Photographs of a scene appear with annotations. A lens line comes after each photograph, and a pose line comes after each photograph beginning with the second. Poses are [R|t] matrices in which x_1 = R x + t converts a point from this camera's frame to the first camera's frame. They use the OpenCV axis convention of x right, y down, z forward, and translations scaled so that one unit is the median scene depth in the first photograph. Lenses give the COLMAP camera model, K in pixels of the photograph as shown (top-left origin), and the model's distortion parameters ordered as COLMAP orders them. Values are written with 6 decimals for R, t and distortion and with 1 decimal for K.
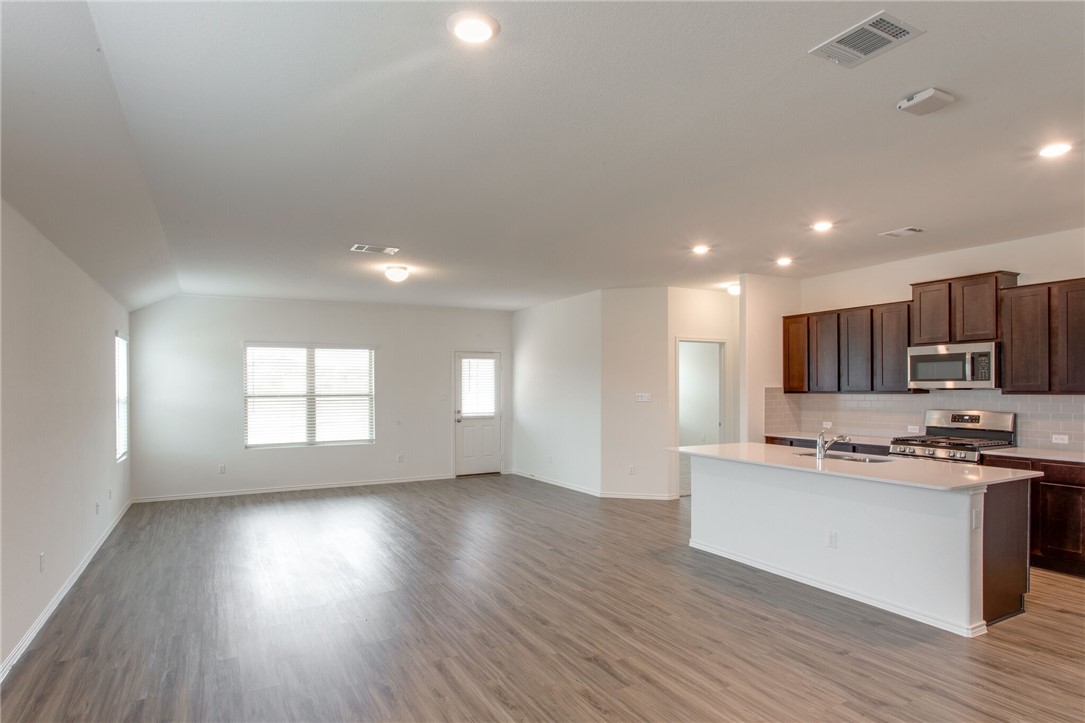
lens RADIAL K [[622.6, 0, 549.8], [0, 622.6, 387.6], [0, 0, 1]] dist [-0.009420, 0.003876]
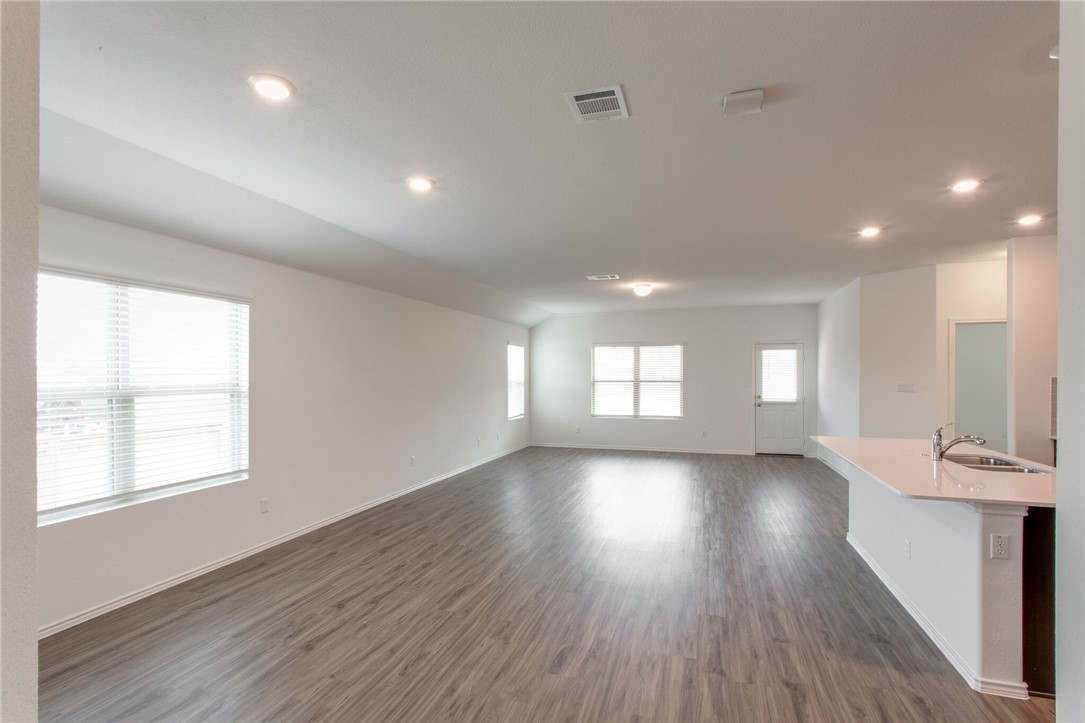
lens RADIAL K [[535.6, 0, 537.9], [0, 535.6, 366.7], [0, 0, 1]] dist [0.011663, -0.001484]
pose [[0.688608, -0.007693, -0.725093, 0.349258], [-0.003366, 0.999899, -0.013805, -0.002176], [0.725126, 0.011947, 0.688513, 0.043522]]
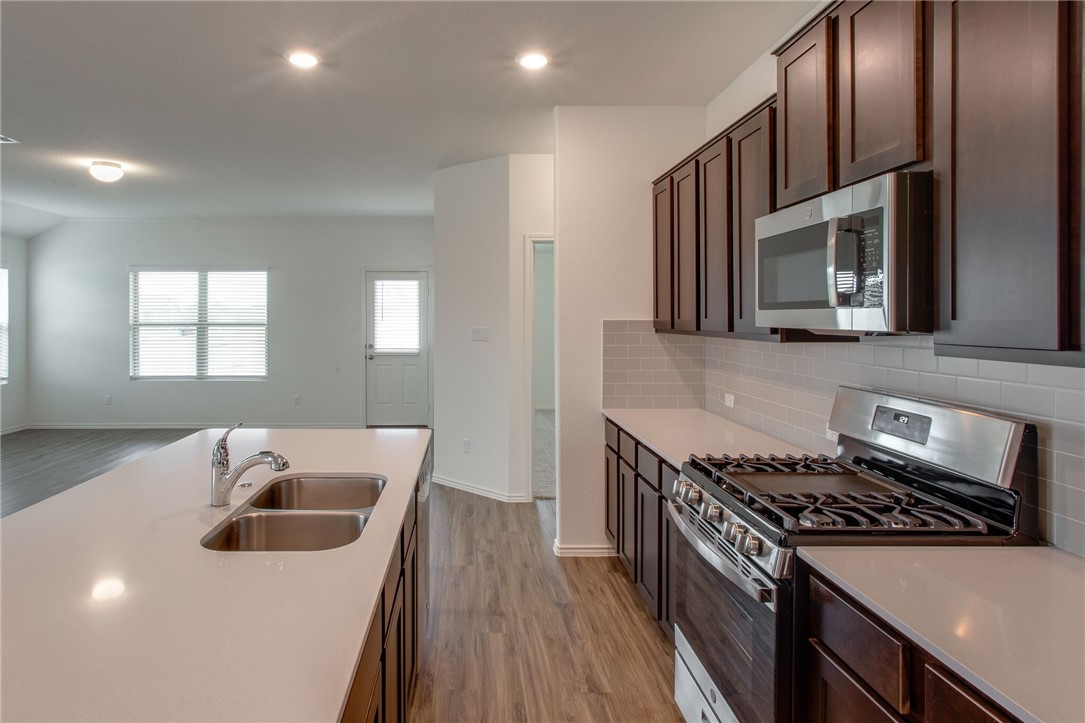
lens RADIAL K [[622.6, 0, 503.8], [0, 622.6, 314.7], [0, 0, 1]] dist [-0.009420, 0.003876]
pose [[0.890211, 0.005718, -0.455512, 0.456967], [-0.005586, 0.999983, 0.001638, -0.005129], [0.455513, 0.001086, 0.890228, 0.442329]]
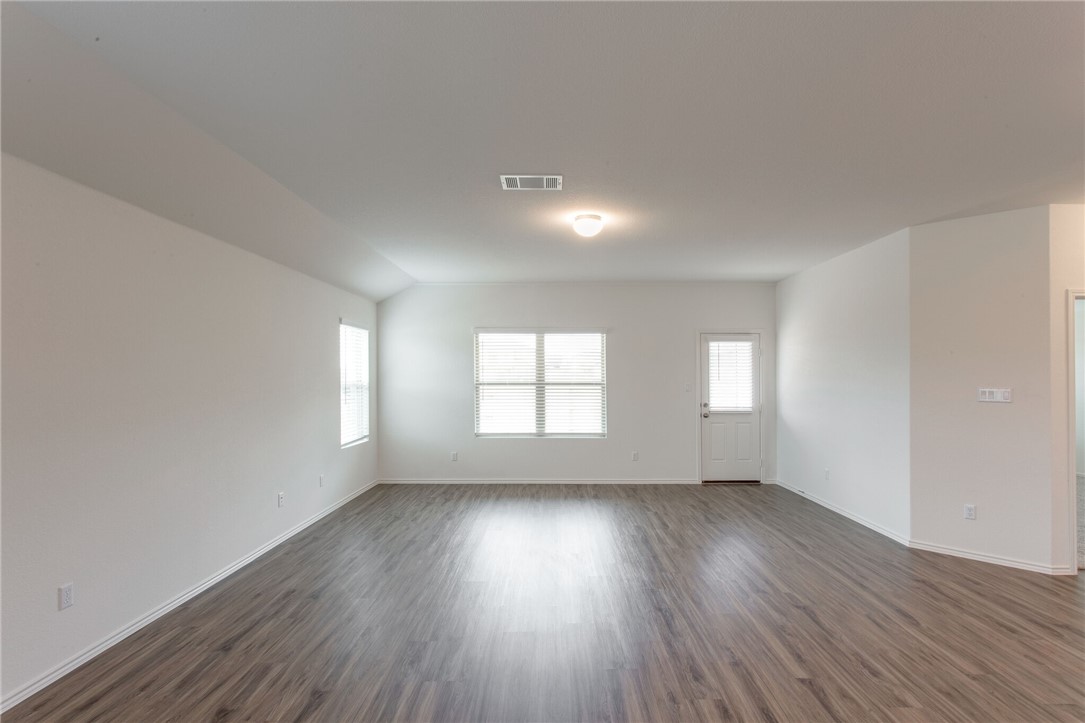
lens RADIAL K [[535.6, 0, 555.5], [0, 535.6, 367.3], [0, 0, 1]] dist [0.011663, -0.001484]
pose [[0.879102, -0.000775, -0.476634, 0.024336], [-0.005675, 0.999911, -0.012092, -0.002289], [0.476601, 0.013335, 0.879019, 0.331122]]
